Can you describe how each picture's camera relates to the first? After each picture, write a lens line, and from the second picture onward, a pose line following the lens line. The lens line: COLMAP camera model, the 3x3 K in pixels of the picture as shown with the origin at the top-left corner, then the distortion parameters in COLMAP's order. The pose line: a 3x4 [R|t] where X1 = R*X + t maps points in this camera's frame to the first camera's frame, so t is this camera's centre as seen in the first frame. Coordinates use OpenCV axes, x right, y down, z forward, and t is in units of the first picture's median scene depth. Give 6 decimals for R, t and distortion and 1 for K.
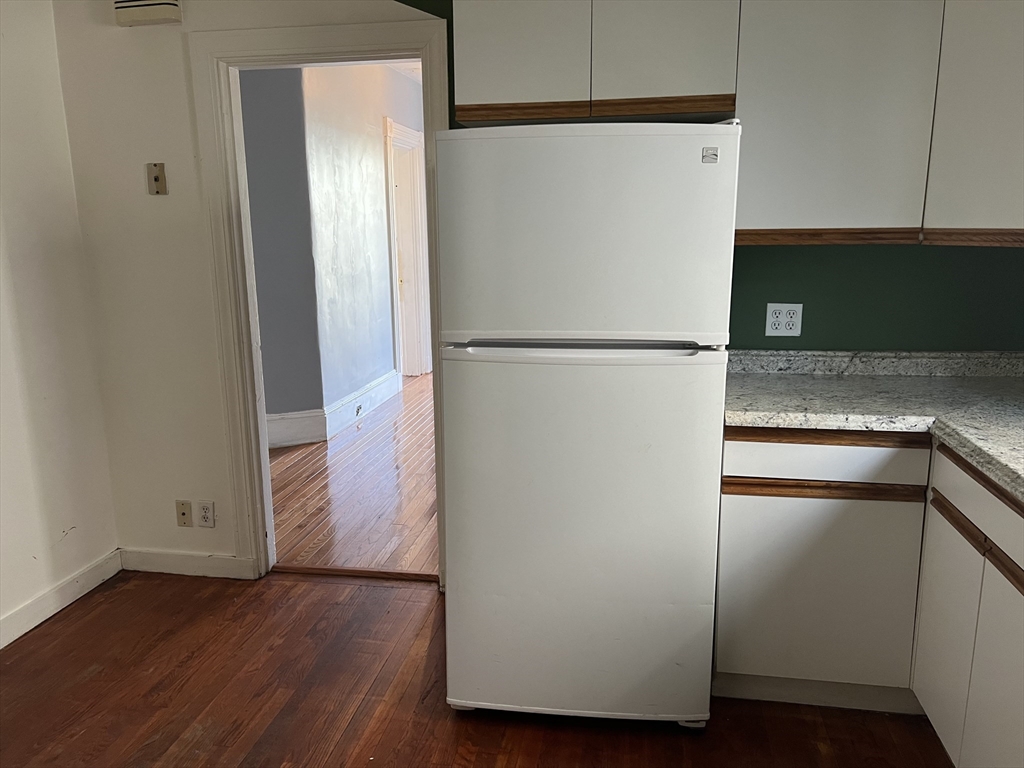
lens RADIAL K [[768.3, 0, 511.0], [0, 768.3, 386.3], [0, 0, 1]] dist [0.034326, -0.037184]
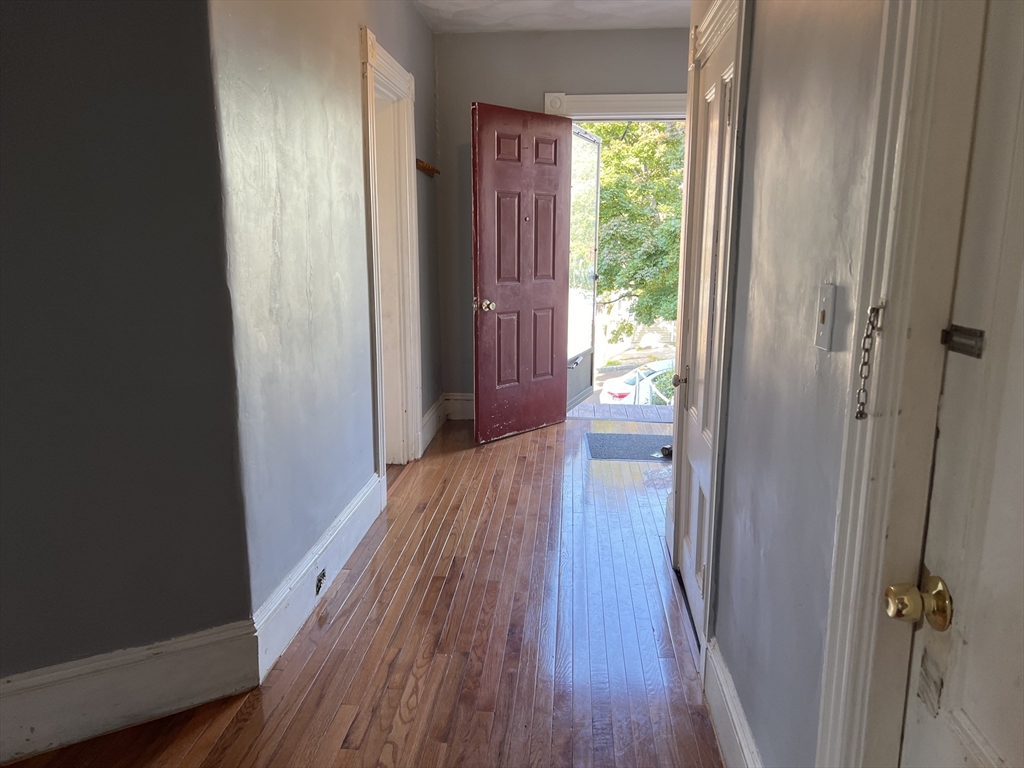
lens RADIAL K [[768.3, 0, 511.6], [0, 768.3, 383.2], [0, 0, 1]] dist [0.034326, -0.037184]
pose [[0.995390, -0.002451, 0.095880, -0.119712], [0.003778, 0.999900, -0.013661, -0.092362], [-0.095837, 0.013961, 0.995299, 0.473712]]
